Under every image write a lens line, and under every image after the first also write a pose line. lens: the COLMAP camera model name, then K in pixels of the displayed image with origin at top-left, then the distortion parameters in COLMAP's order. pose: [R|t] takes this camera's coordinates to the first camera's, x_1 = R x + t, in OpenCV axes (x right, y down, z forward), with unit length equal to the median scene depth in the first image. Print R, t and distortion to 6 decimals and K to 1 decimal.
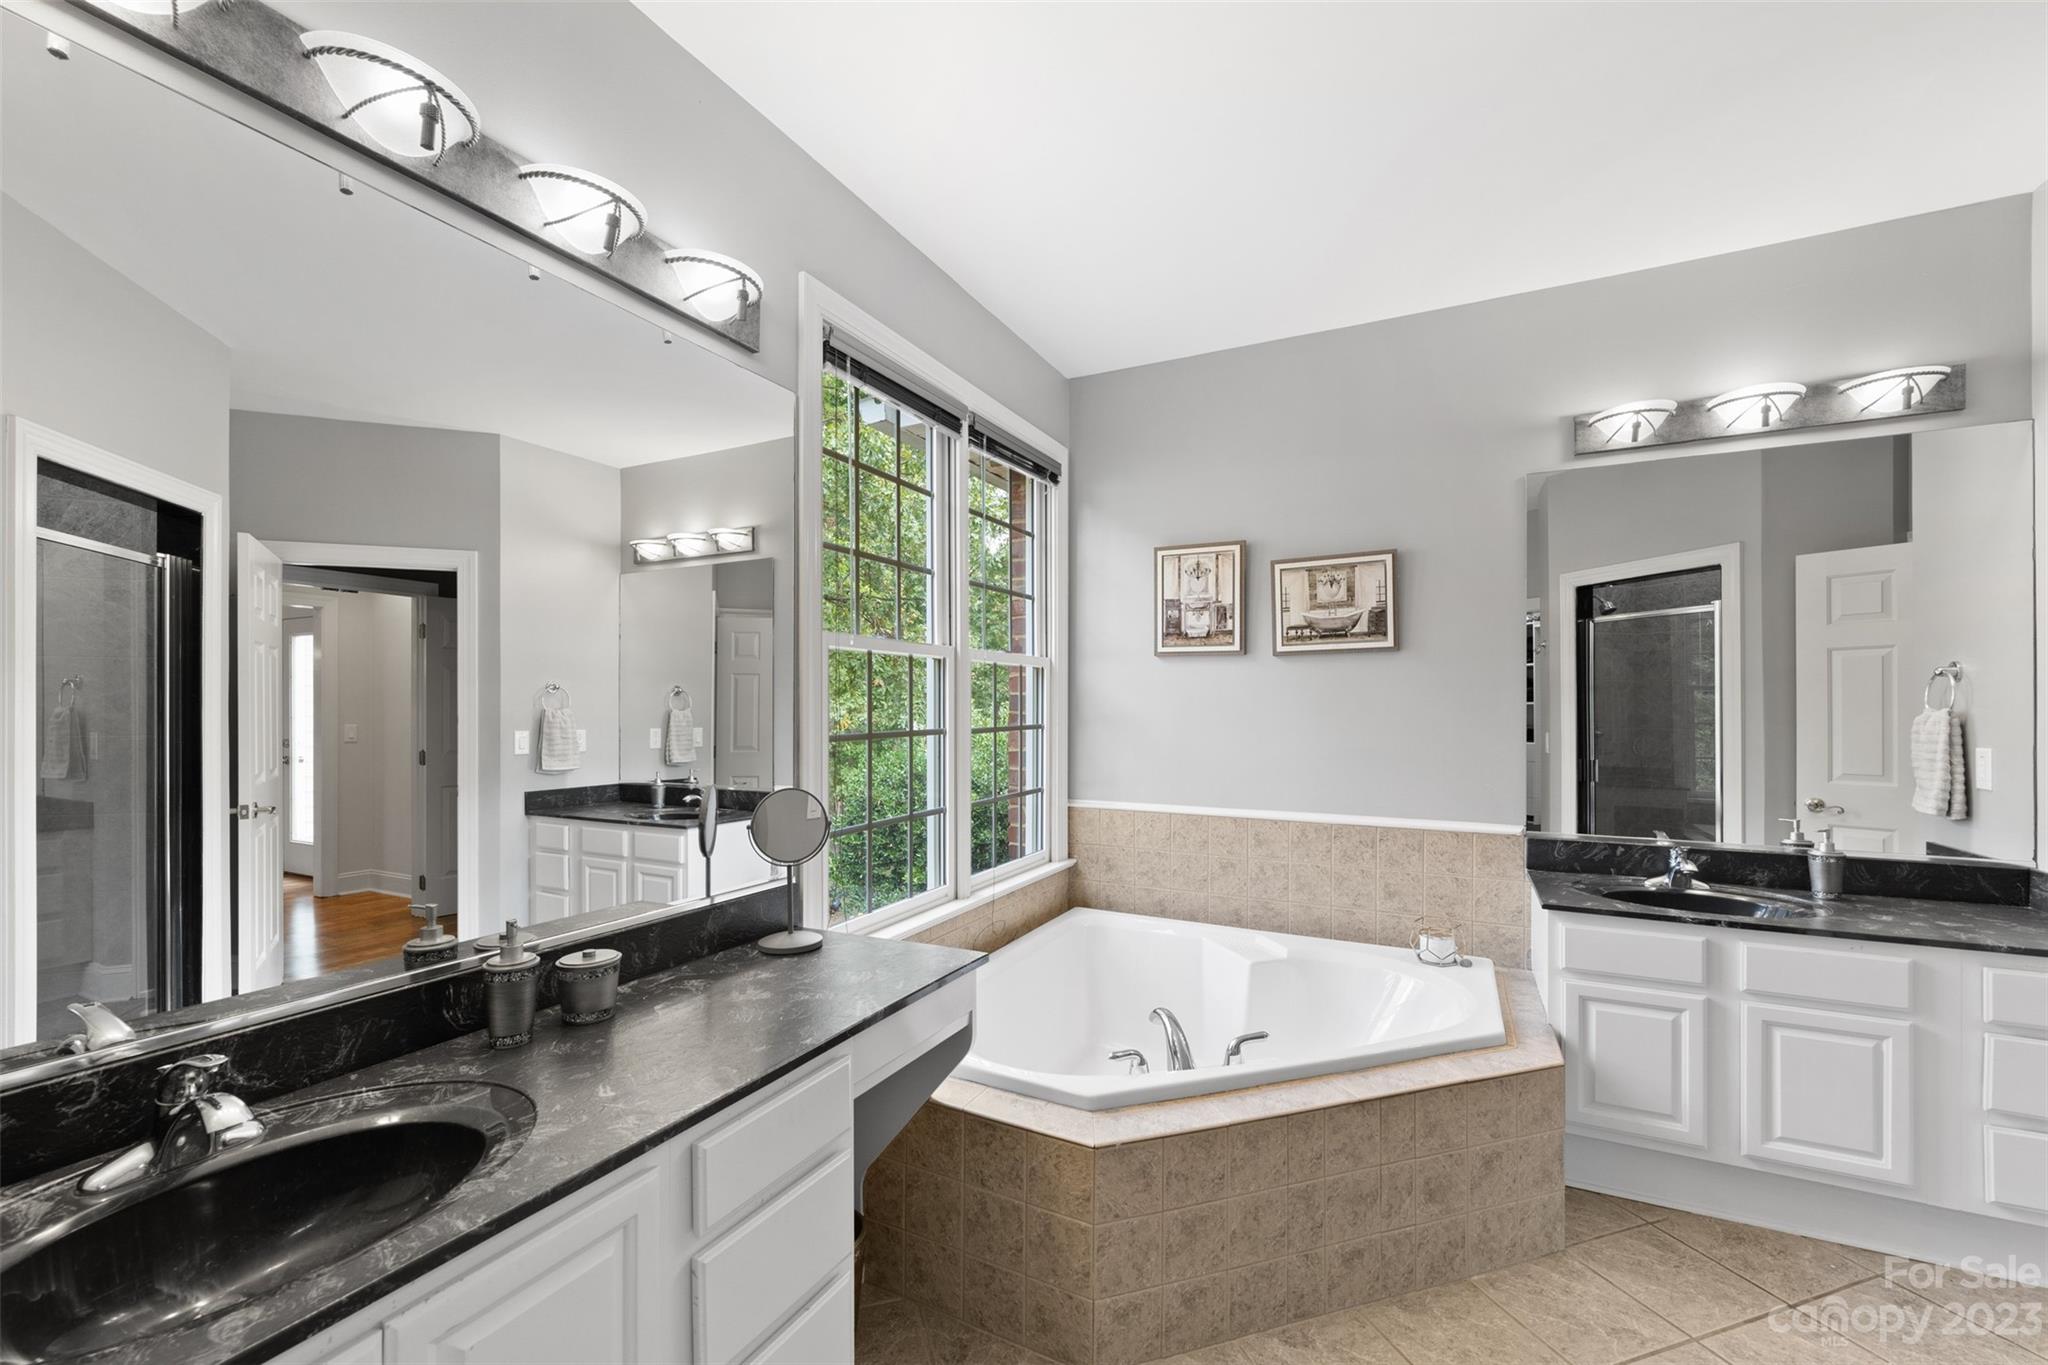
lens RADIAL K [[820.0, 0, 1031.4], [0, 820.0, 689.0], [0, 0, 1]] dist [-0.000649, 0.000026]
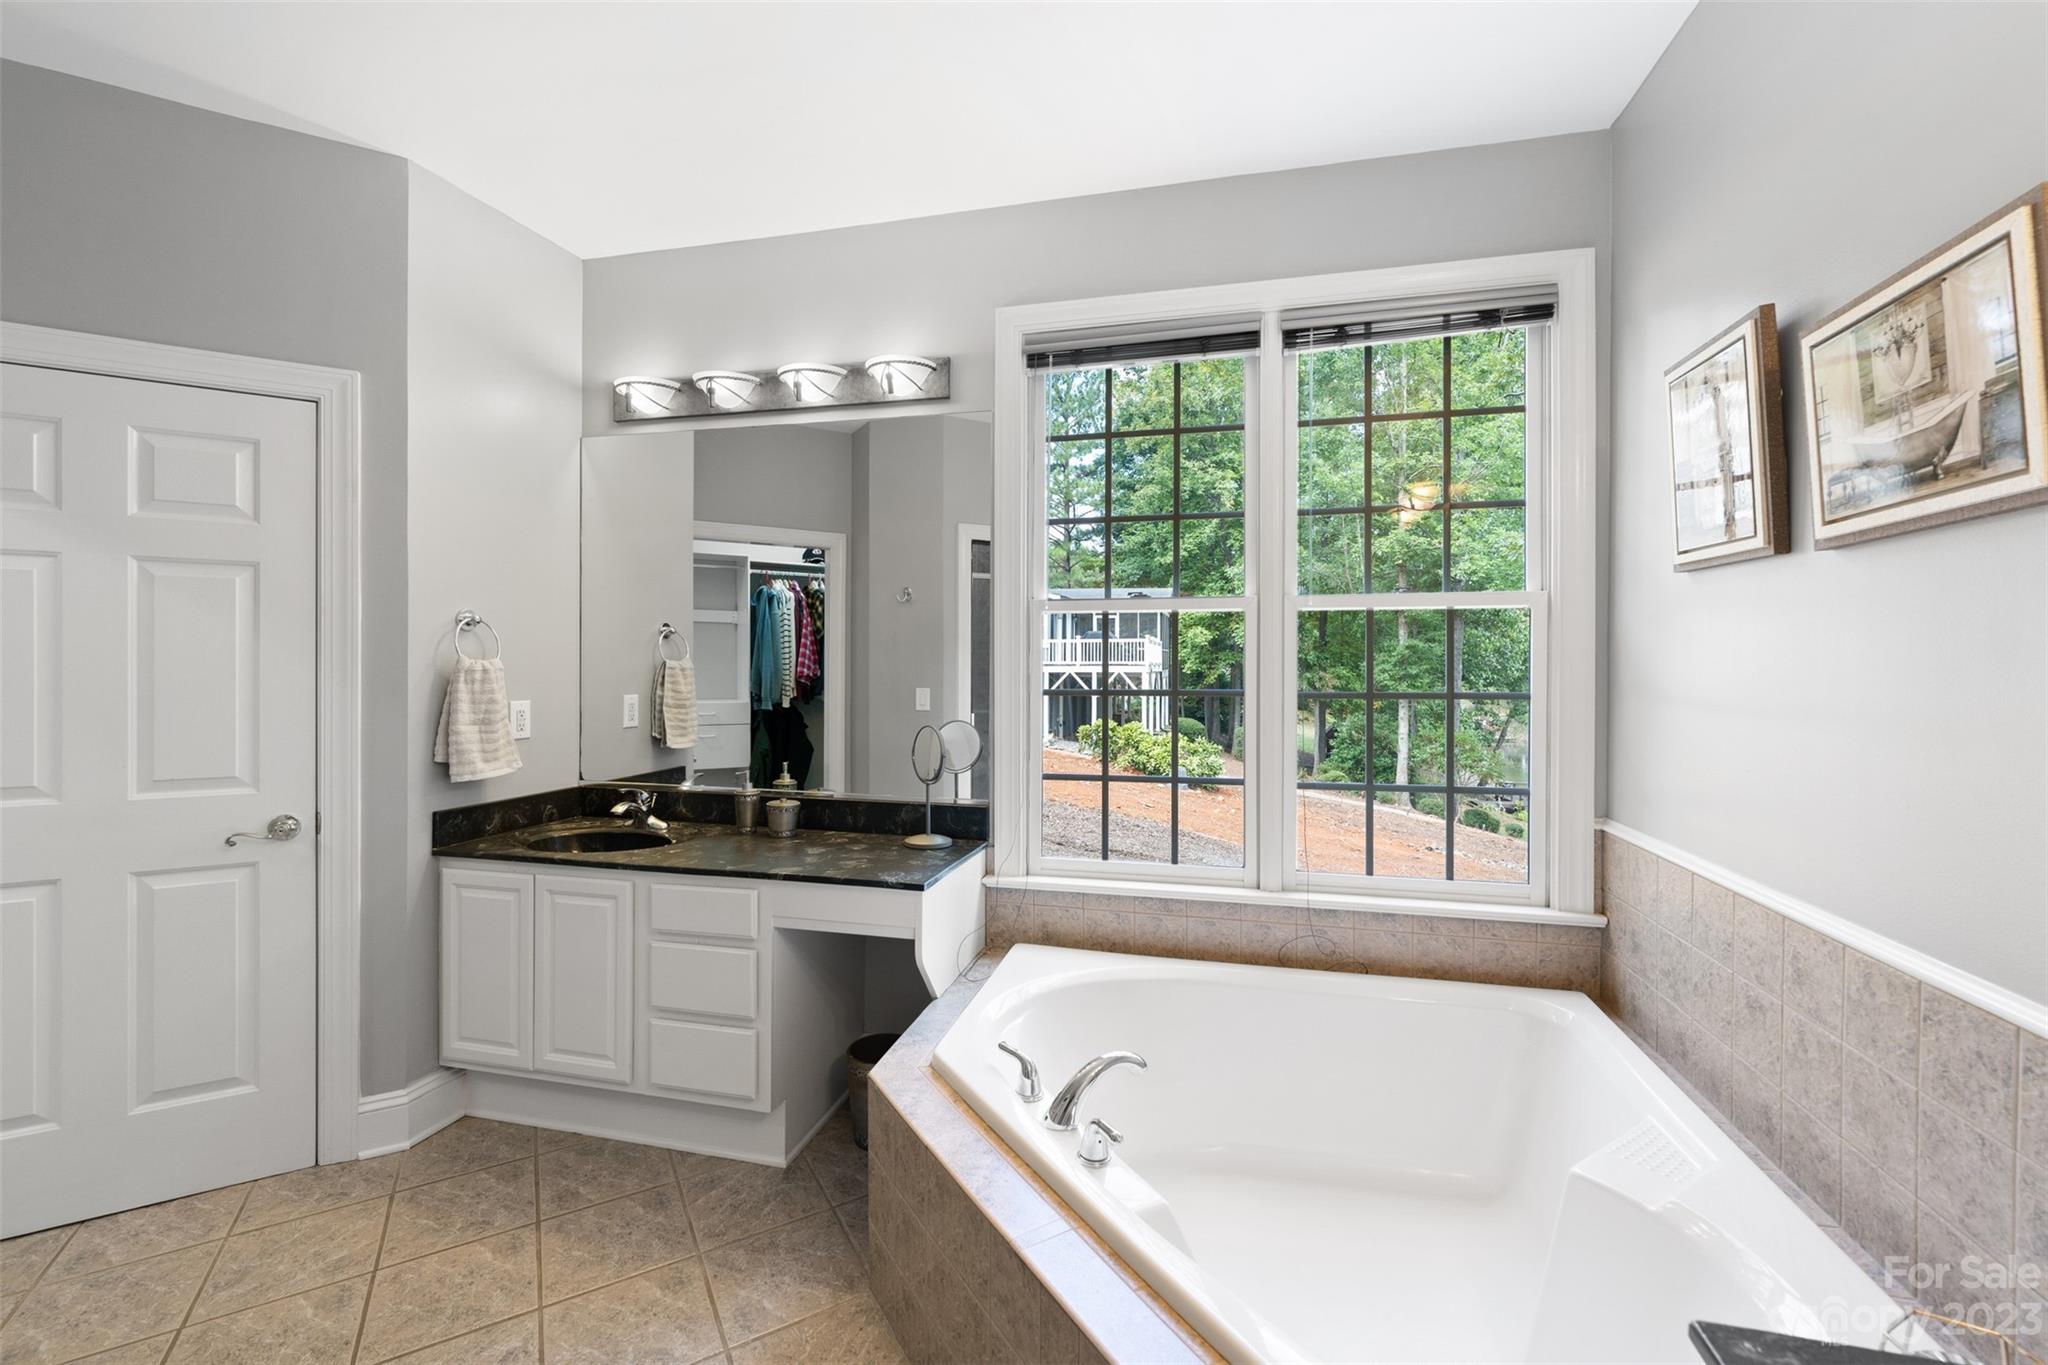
lens RADIAL K [[820.0, 0, 1031.4], [0, 820.0, 689.0], [0, 0, 1]] dist [-0.000649, 0.000026]
pose [[0.235476, 0.027123, -0.971502, 0.644755], [0.015228, 0.999385, 0.031592, 0.011186], [0.971761, -0.022234, 0.234918, 0.521418]]
